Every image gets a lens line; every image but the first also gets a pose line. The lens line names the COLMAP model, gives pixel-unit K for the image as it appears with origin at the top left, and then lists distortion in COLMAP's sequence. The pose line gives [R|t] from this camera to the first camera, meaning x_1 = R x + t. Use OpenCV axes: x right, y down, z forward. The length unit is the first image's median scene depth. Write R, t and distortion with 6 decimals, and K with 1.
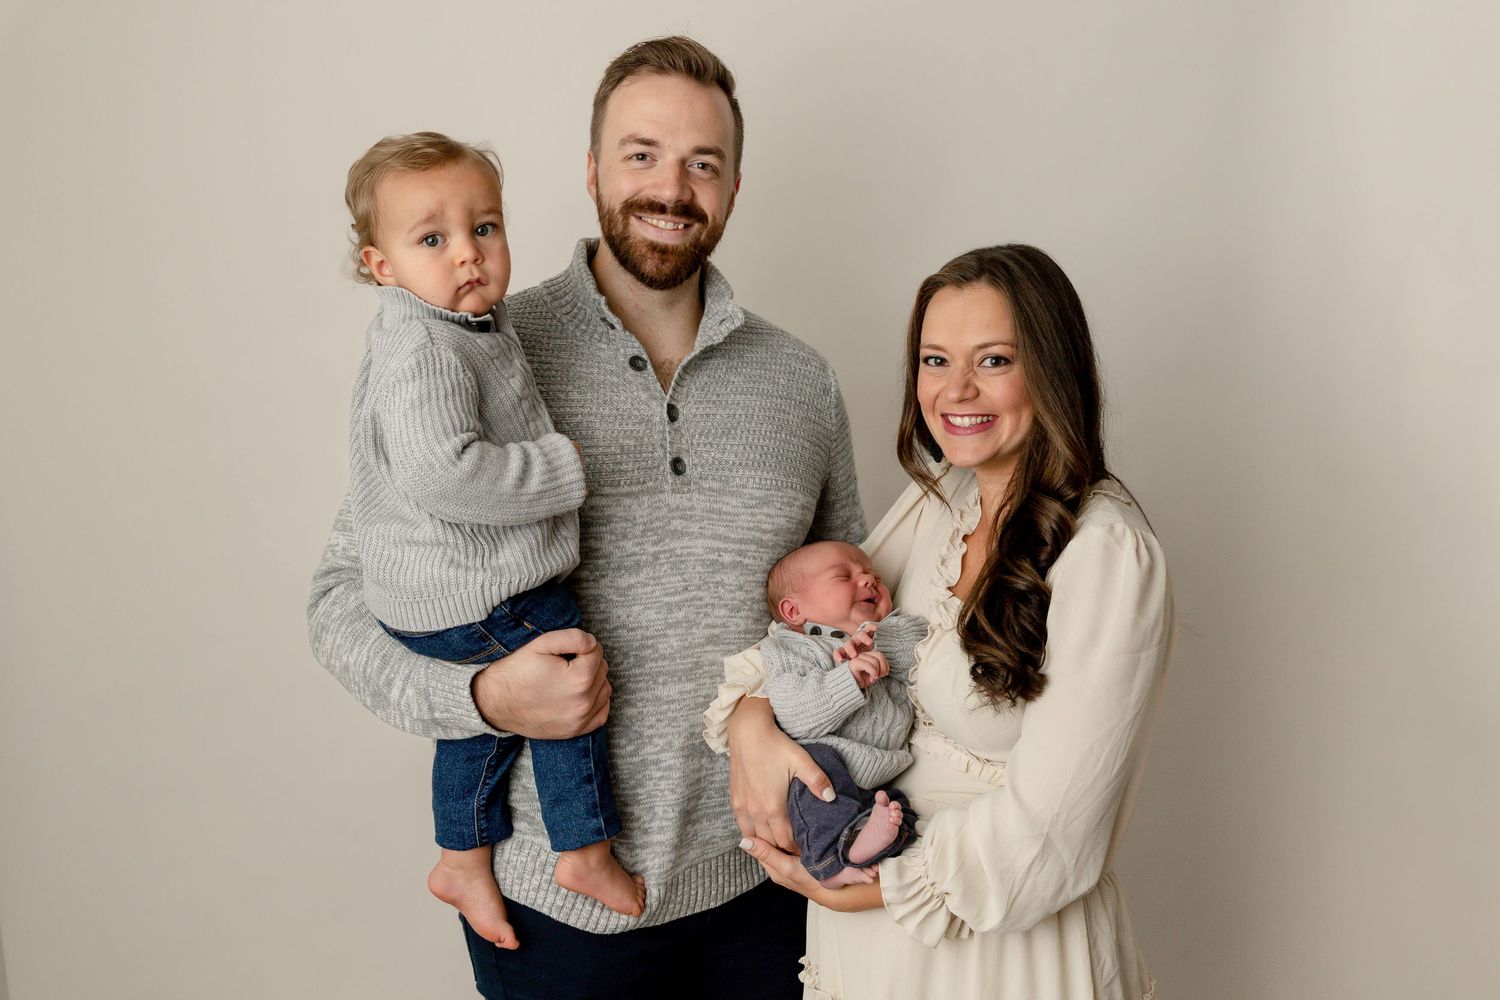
lens RADIAL K [[1565.9, 0, 750.8], [0, 1565.9, 497.7], [0, 0, 1]] dist [0.013507, 0.000000]
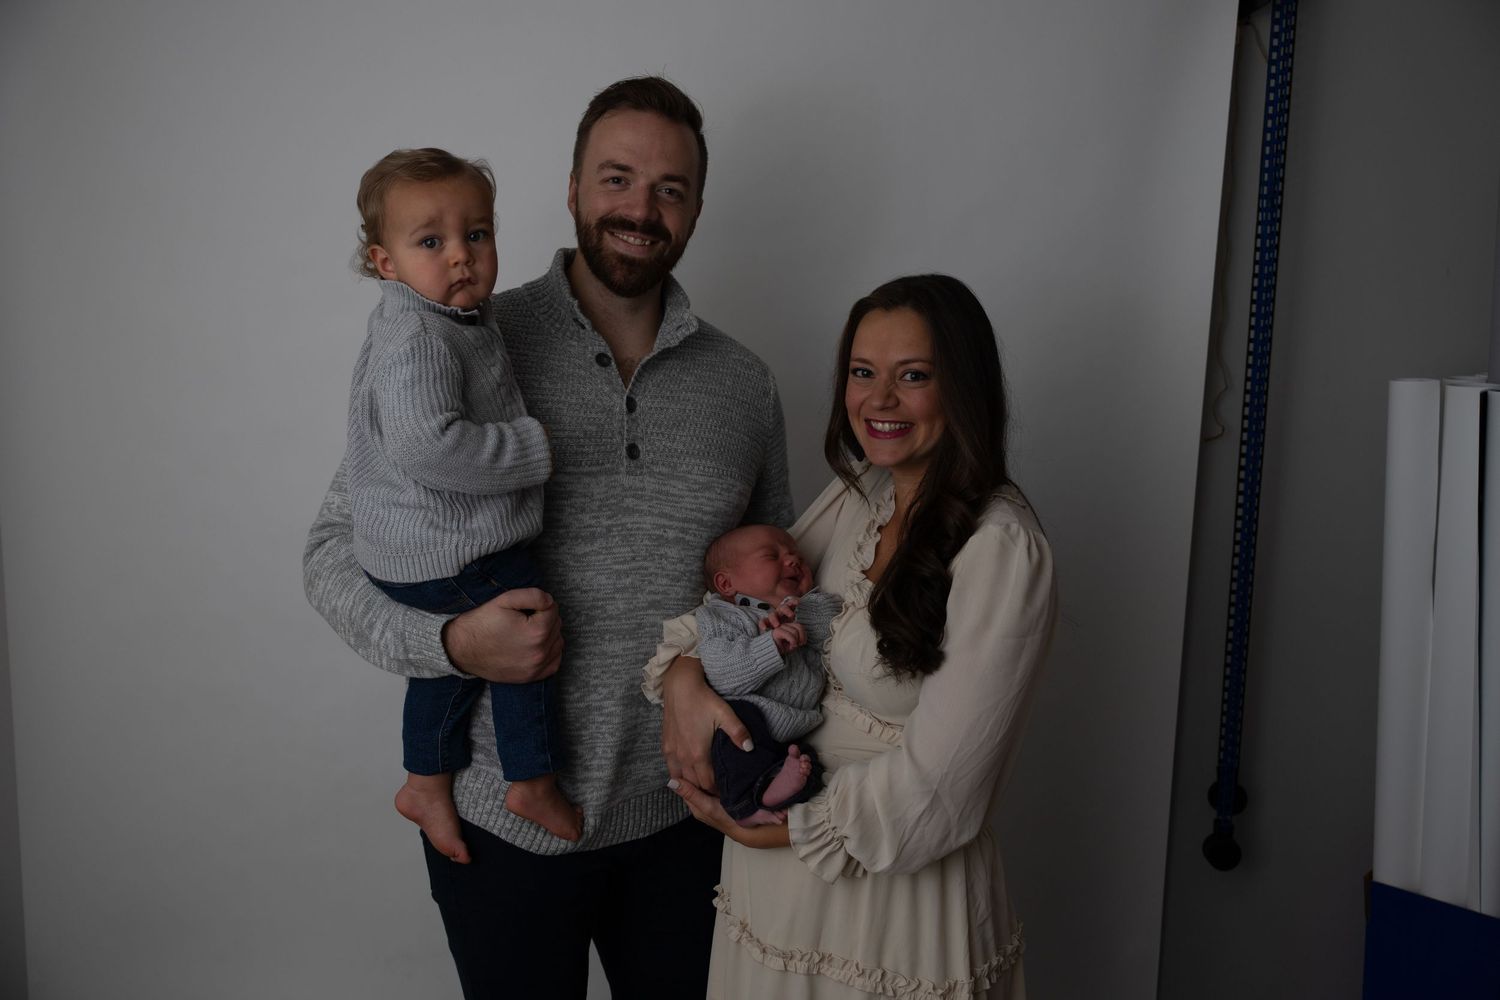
lens RADIAL K [[1565.9, 0, 749.9], [0, 1565.9, 498.1], [0, 0, 1]] dist [0.013507, 0.000000]
pose [[0.997581, 0.057146, 0.039586, -0.004666], [-0.057496, 0.998316, 0.007761, 0.000041], [-0.039076, -0.010018, 0.999186, -0.147950]]
